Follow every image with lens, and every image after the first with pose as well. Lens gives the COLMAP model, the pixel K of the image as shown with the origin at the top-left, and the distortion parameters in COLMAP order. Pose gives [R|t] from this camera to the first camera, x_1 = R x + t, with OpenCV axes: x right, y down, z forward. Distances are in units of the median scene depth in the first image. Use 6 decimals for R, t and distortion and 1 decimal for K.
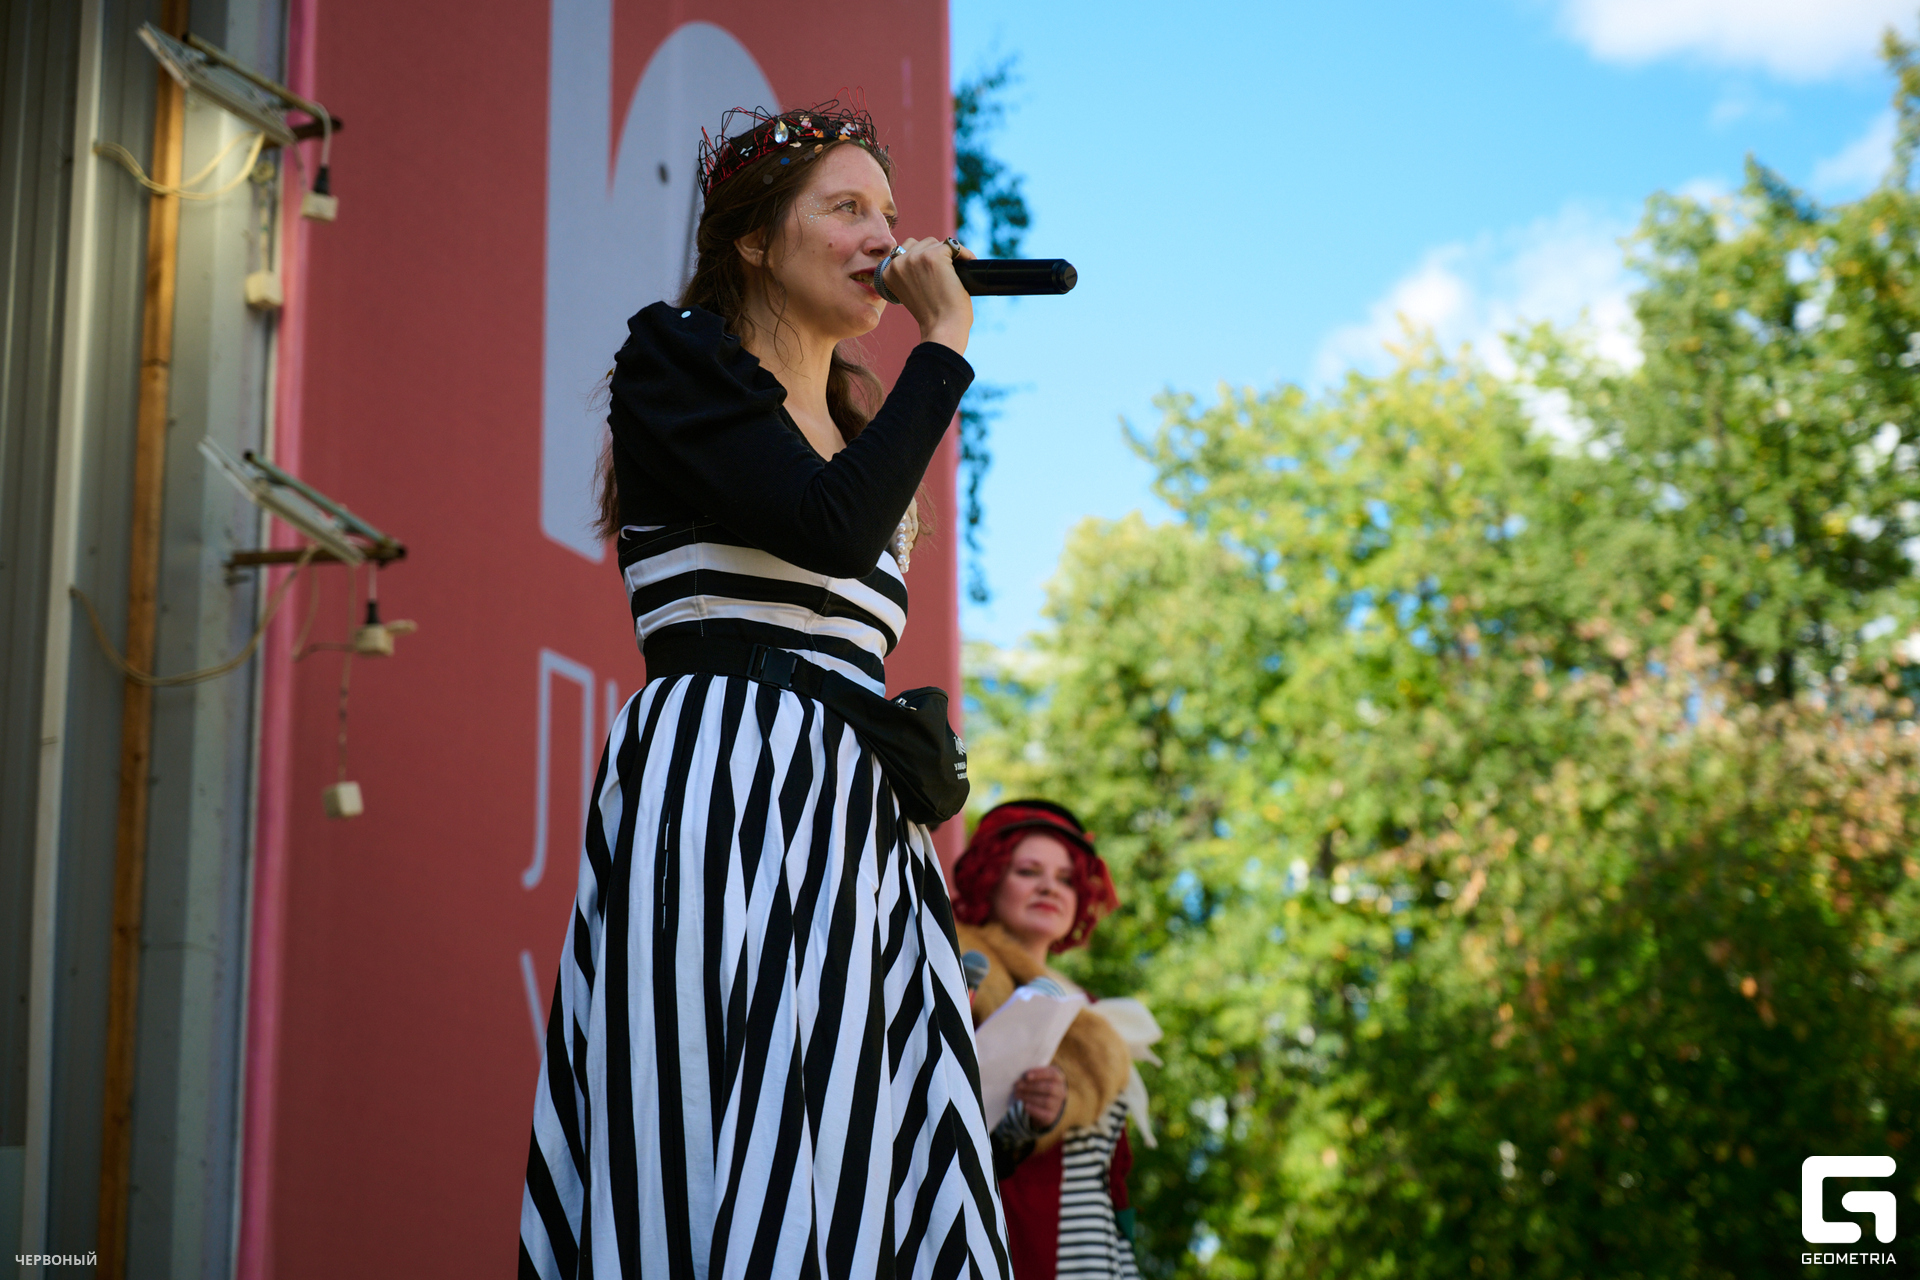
lens RADIAL K [[4132.4, 0, 960.0], [0, 4132.4, 640.0], [0, 0, 1]] dist [-0.051555, -0.018968]
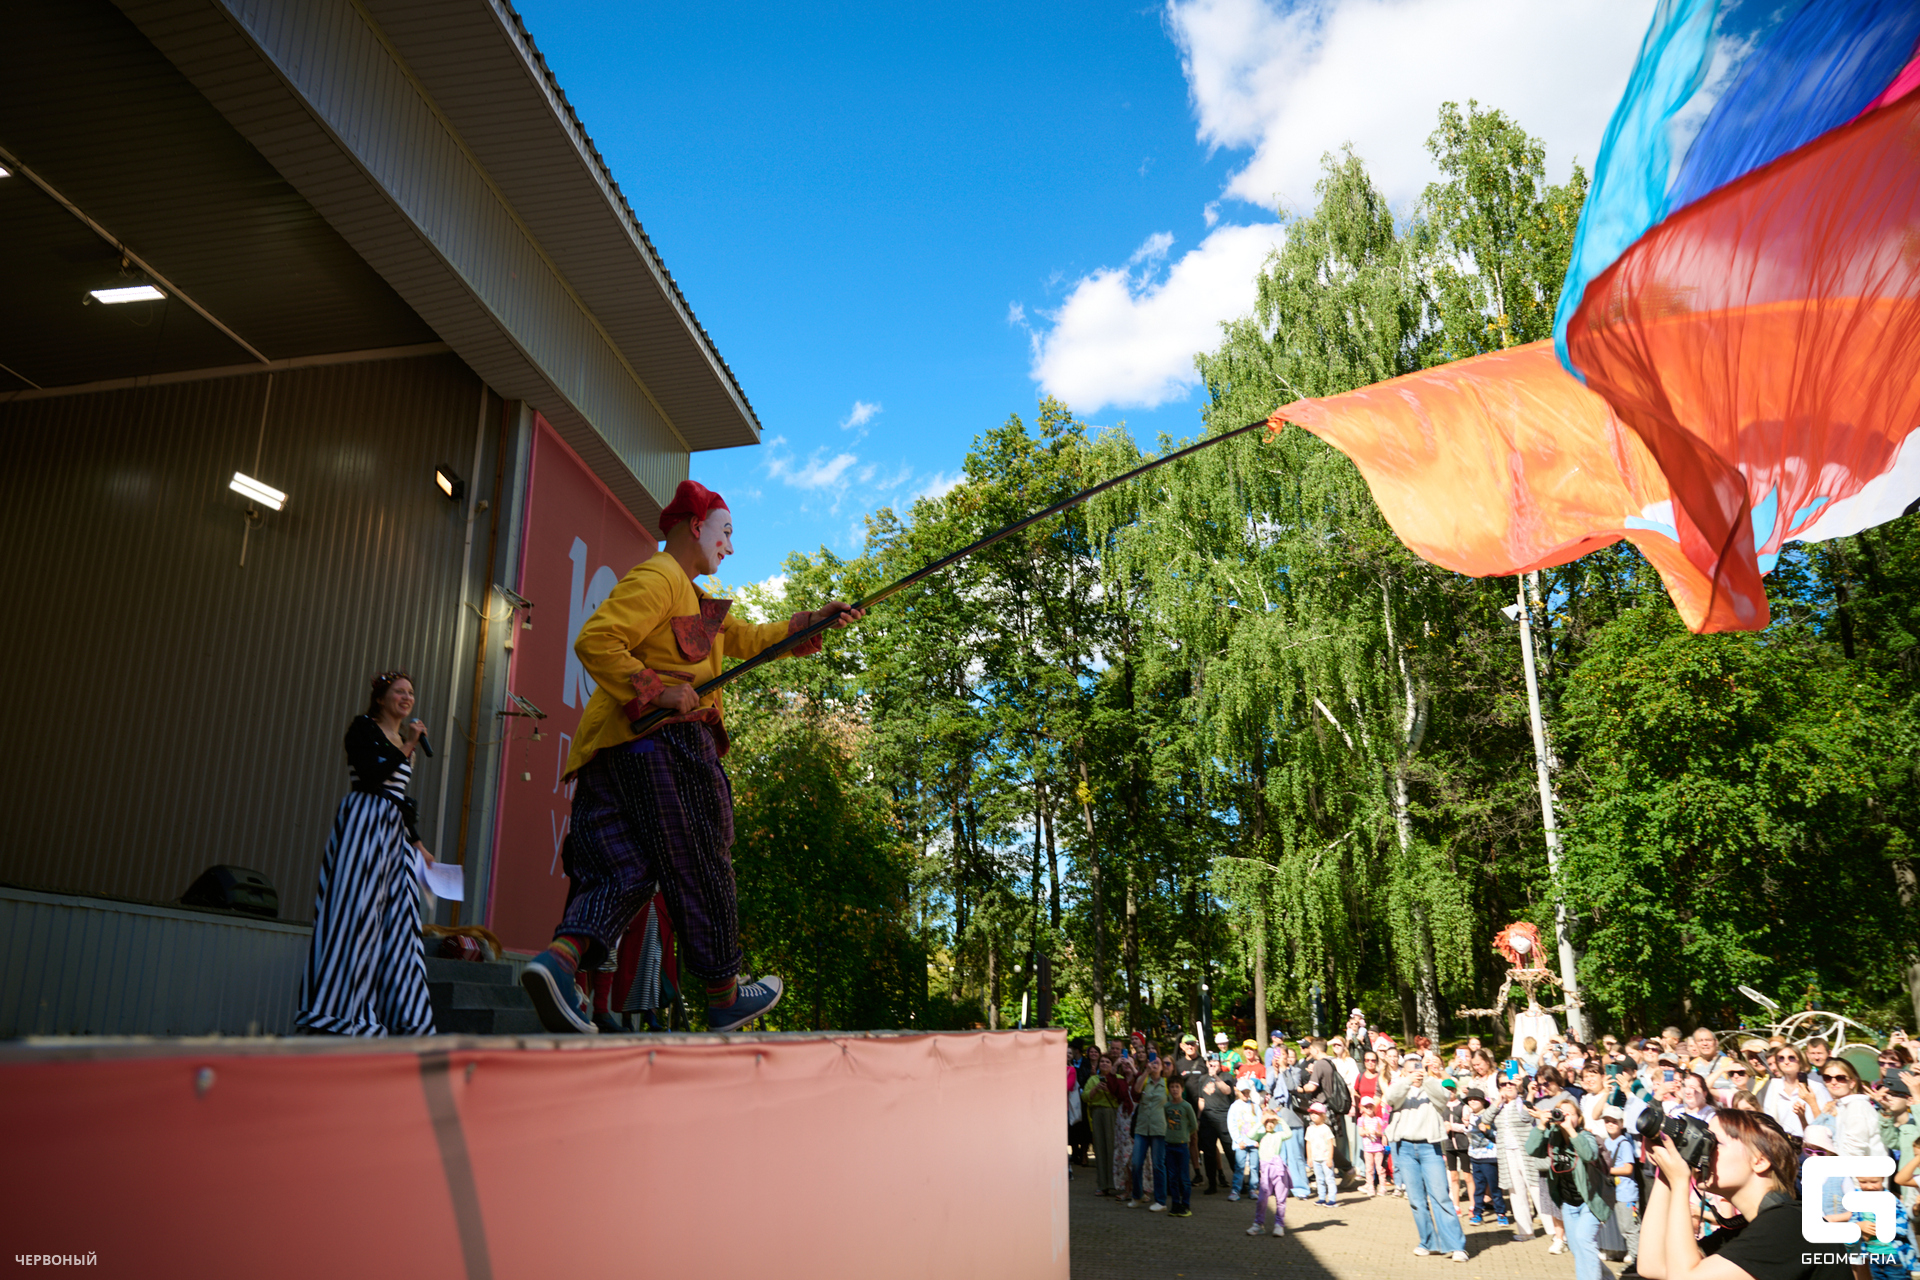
lens RADIAL K [[1297.5, 0, 960.0], [0, 1297.5, 640.0], [0, 0, 1]] dist [-0.000915, -0.005863]
pose [[0.945825, 0.092236, 0.311299, -0.146981], [-0.088395, 0.995734, -0.026459, -0.094590], [-0.312412, -0.002492, 0.949943, -0.336151]]
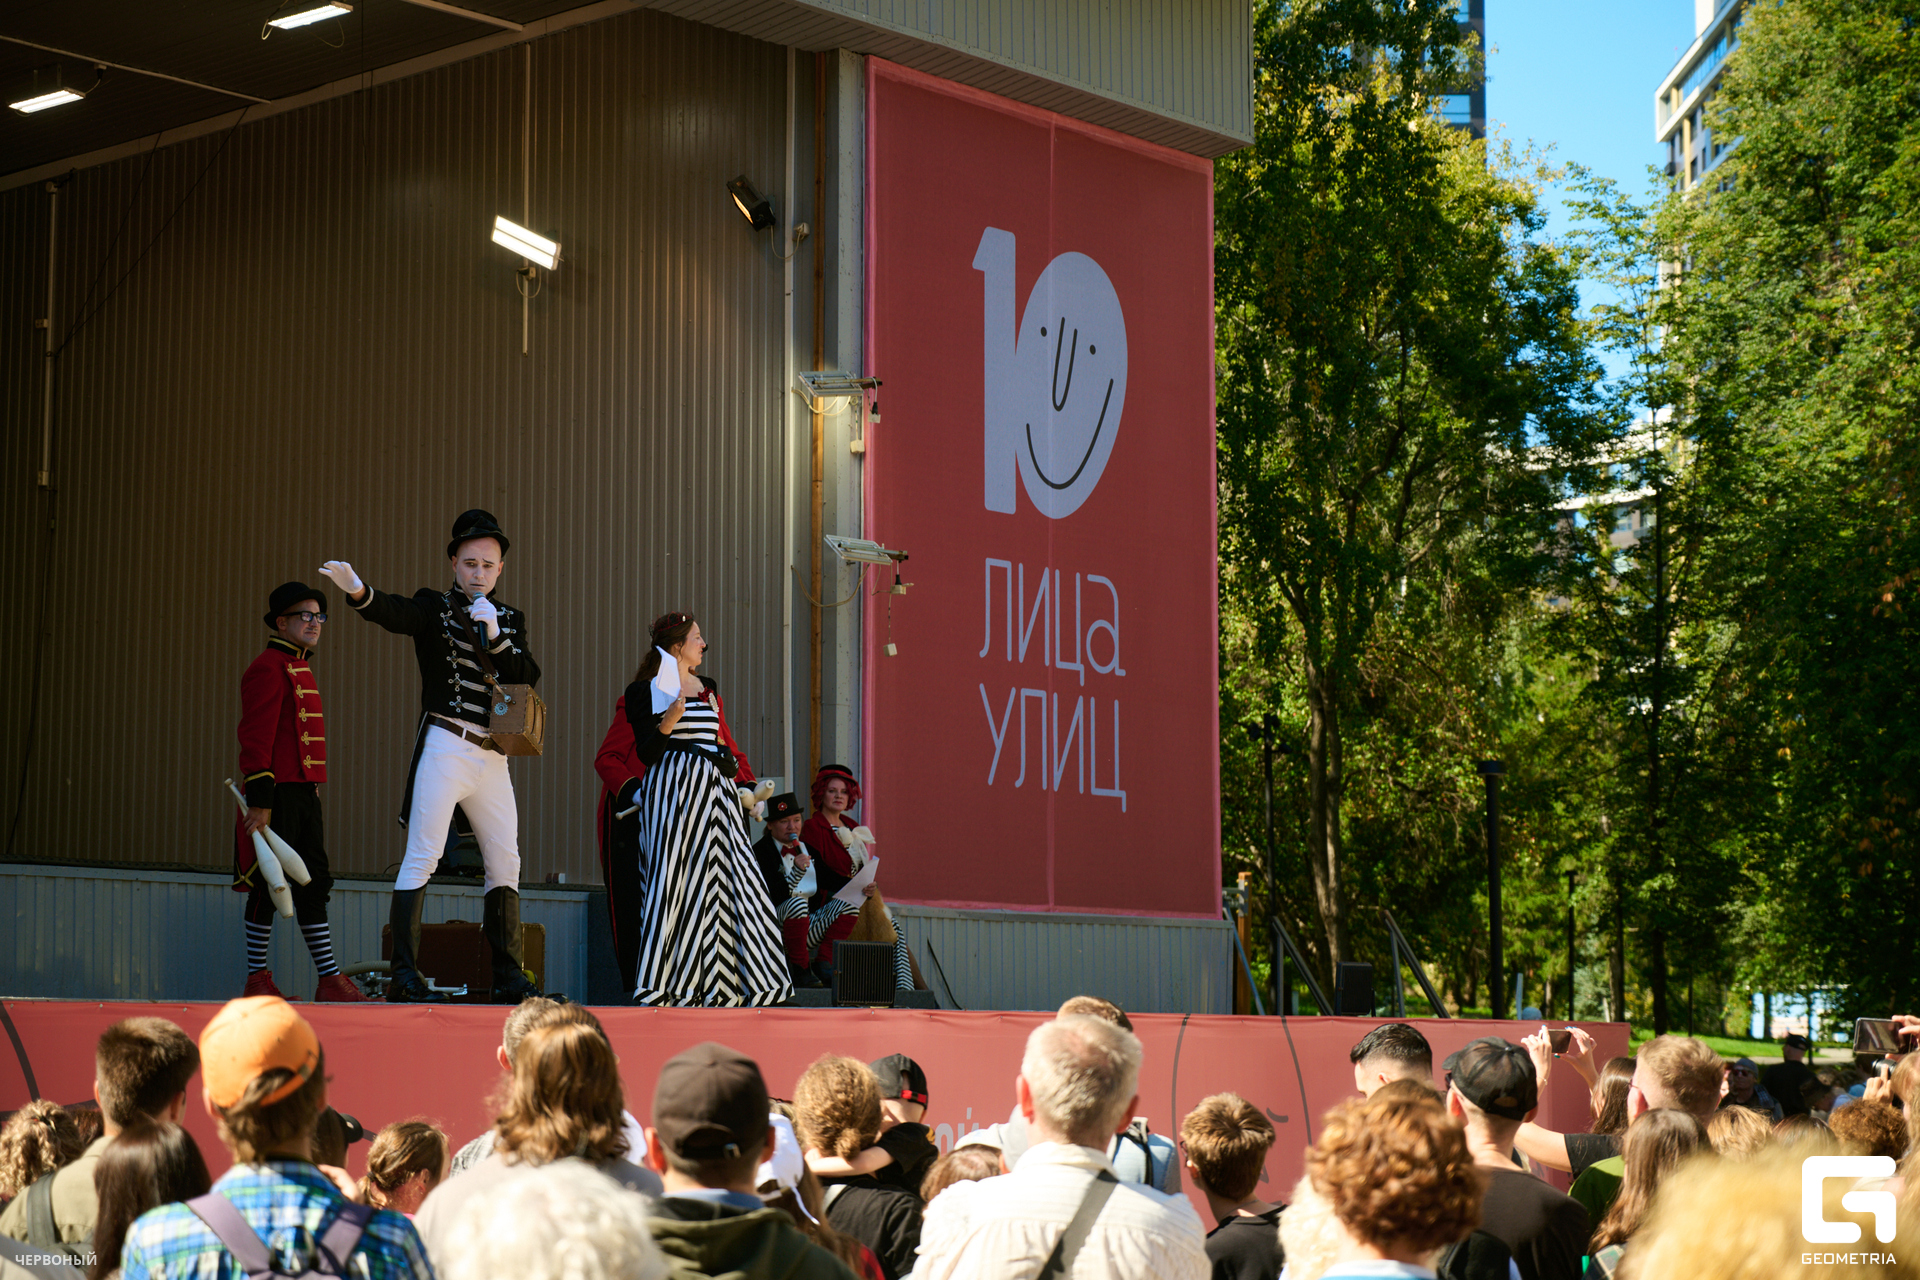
lens RADIAL K [[4132.4, 0, 960.0], [0, 4132.4, 640.0], [0, 0, 1]] dist [-0.051555, -0.018968]
pose [[0.971278, -0.017741, -0.237286, 0.514419], [0.059650, 0.983528, 0.170630, -0.407886], [0.230350, -0.179883, 0.956337, -1.514856]]
